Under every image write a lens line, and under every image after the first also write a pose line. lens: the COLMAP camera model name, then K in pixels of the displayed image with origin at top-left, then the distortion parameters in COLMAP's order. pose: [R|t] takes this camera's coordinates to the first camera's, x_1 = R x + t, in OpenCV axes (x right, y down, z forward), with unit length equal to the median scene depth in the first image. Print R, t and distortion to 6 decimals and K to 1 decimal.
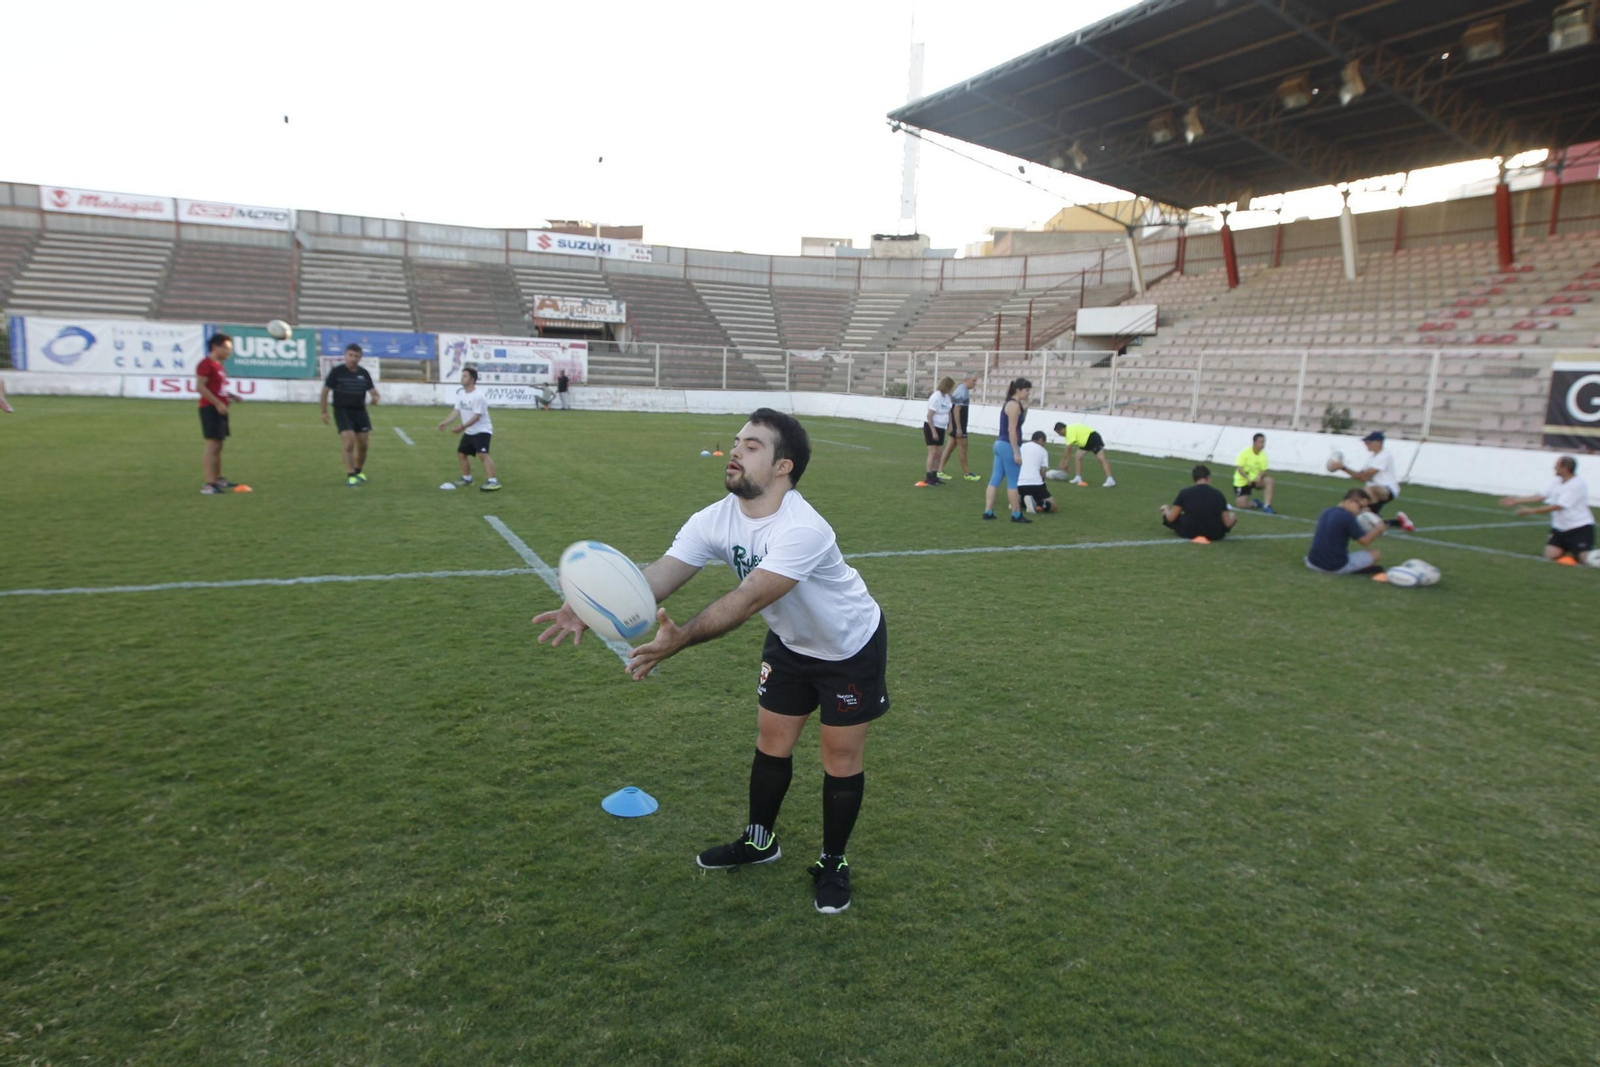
lens RADIAL K [[940.9, 0, 801.1], [0, 940.9, 536.0], [0, 0, 1]] dist [-0.065522, 0.033077]
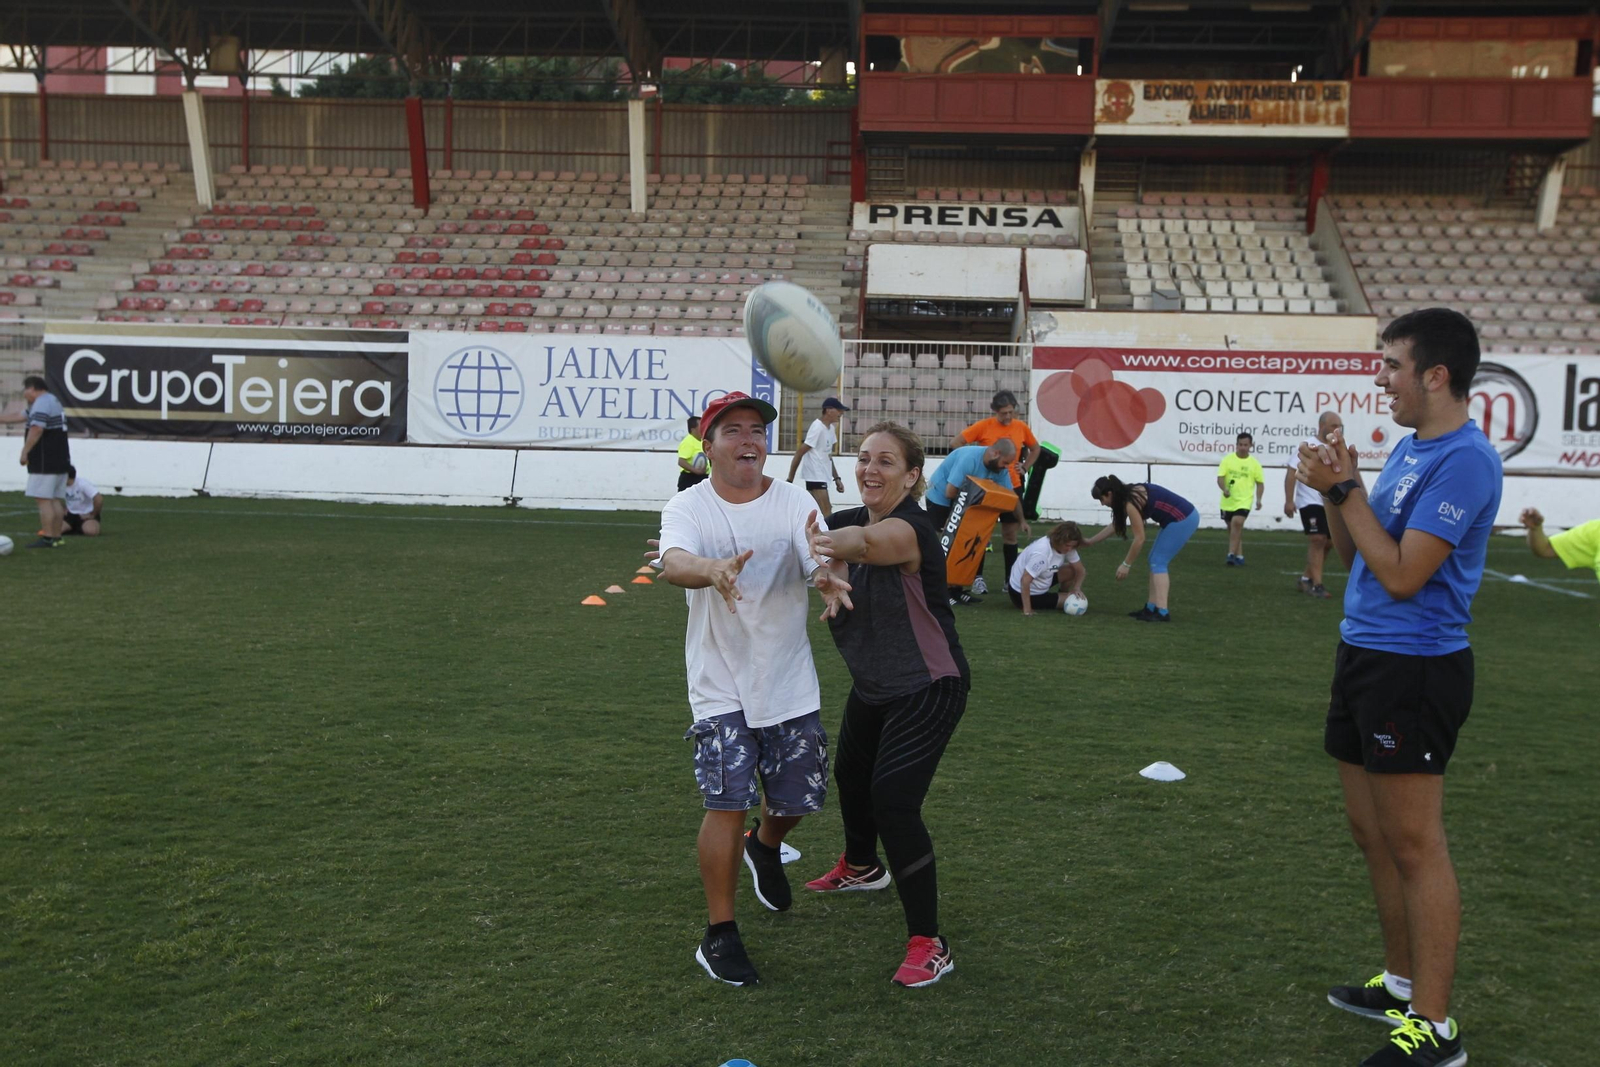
lens RADIAL K [[1757.5, 0, 806.4], [0, 1757.5, 535.6], [0, 0, 1]] dist [-0.015339, 0.130441]
pose [[0.500428, -0.089268, 0.861164, -0.112057], [0.135443, 0.990495, 0.023967, 0.023548], [-0.855118, 0.104645, 0.507762, -0.186058]]
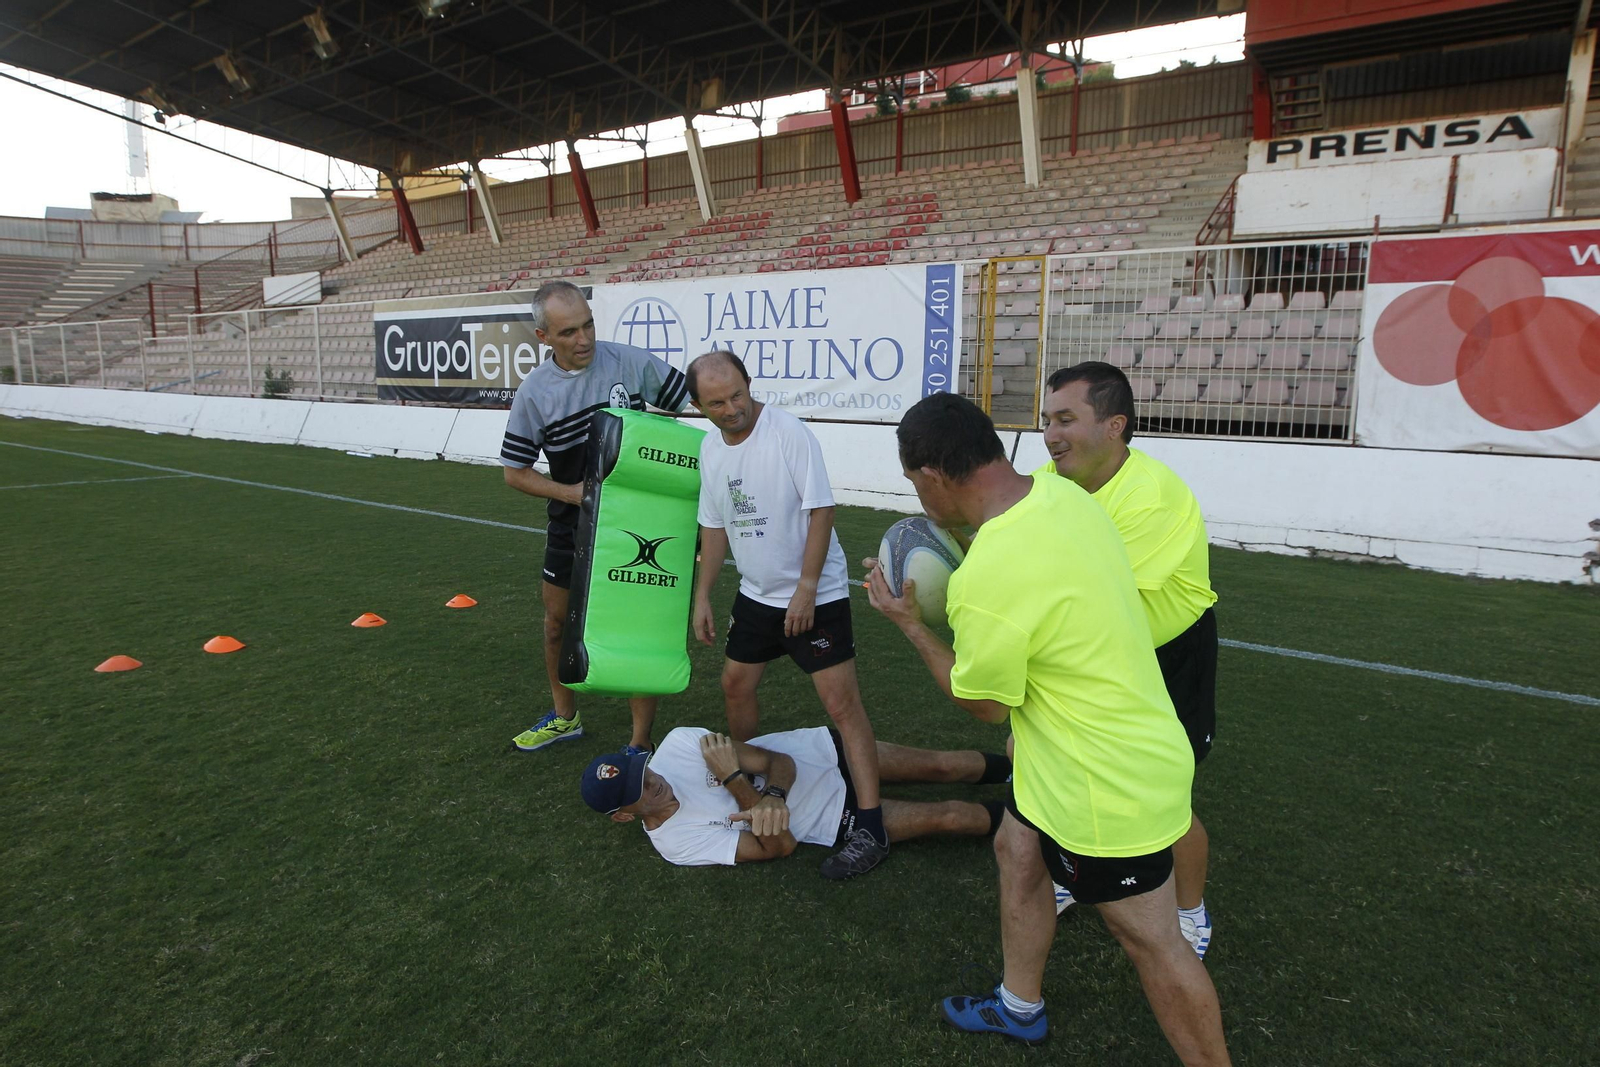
lens RADIAL K [[945.0, 0, 804.1], [0, 945.0, 539.2], [0, 0, 1]] dist [-0.070559, 0.036982]
pose [[0.885241, -0.104572, 0.453226, 0.316080], [0.095698, 0.994501, 0.042542, 0.022860], [-0.455182, 0.005713, 0.890380, -0.044991]]
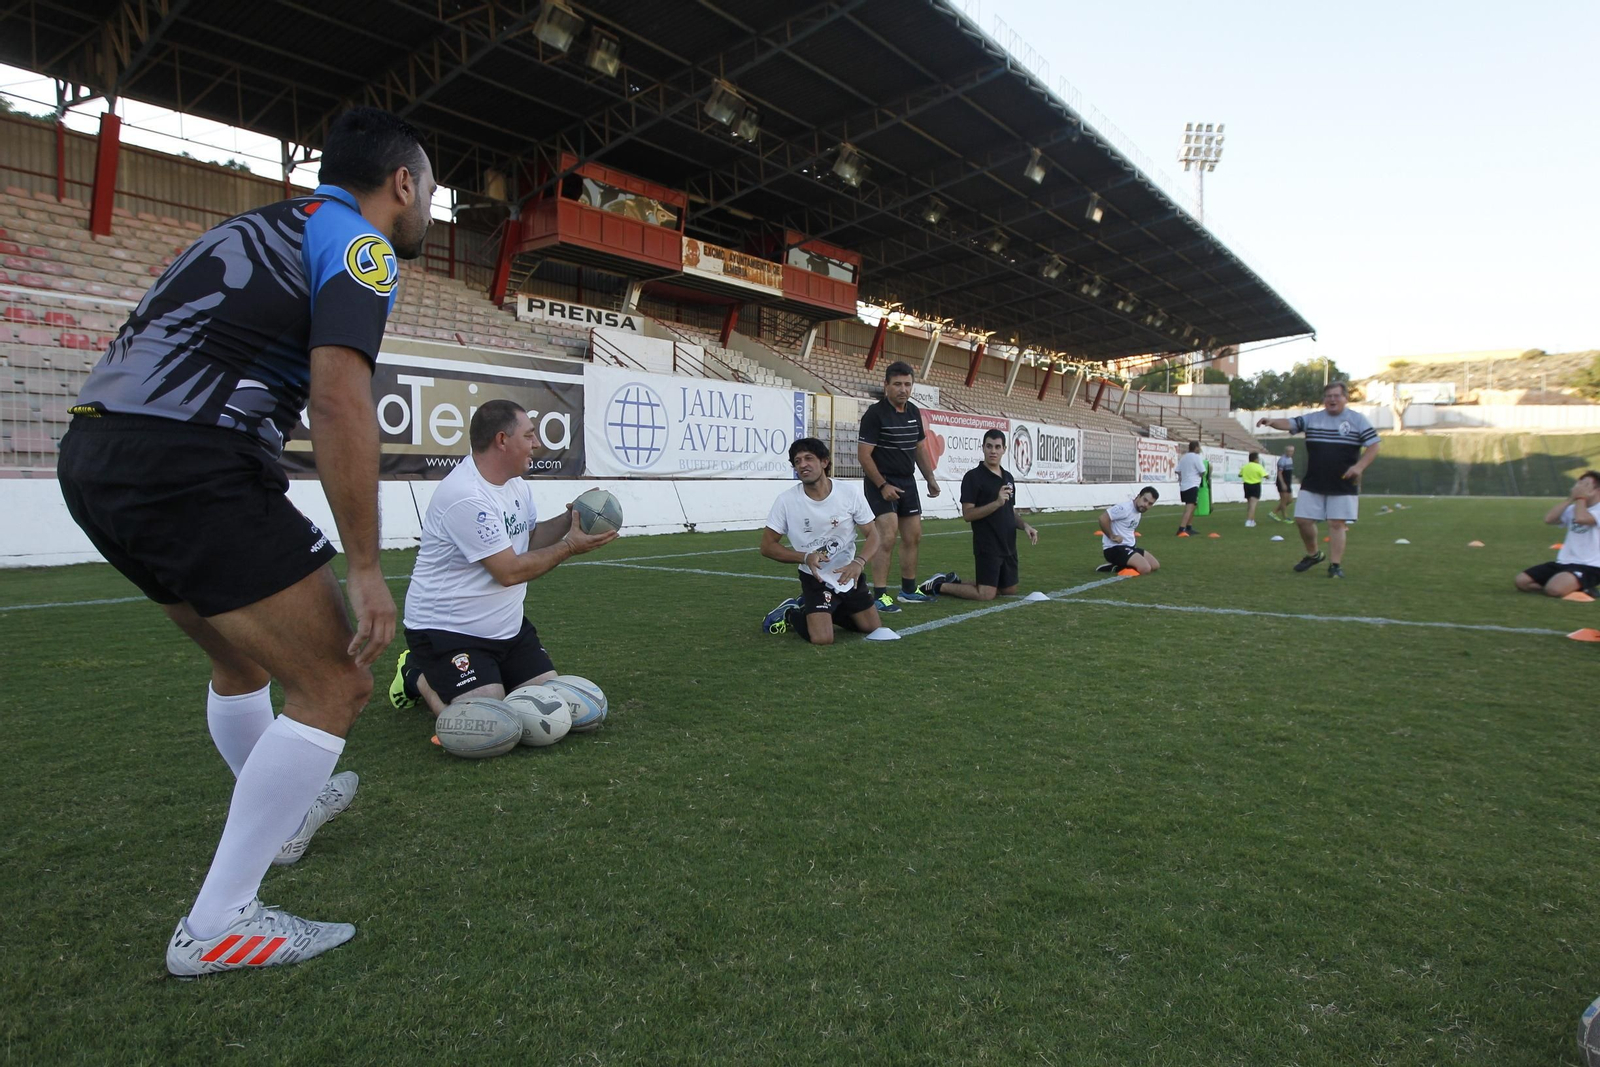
lens RADIAL K [[940.9, 0, 801.1], [0, 940.9, 536.0], [0, 0, 1]] dist [-0.065522, 0.033077]
pose [[-0.447527, -0.093501, 0.889369, 0.043614], [0.121979, 0.978842, 0.164287, -0.044338], [-0.885912, 0.182007, -0.426653, 0.381822]]
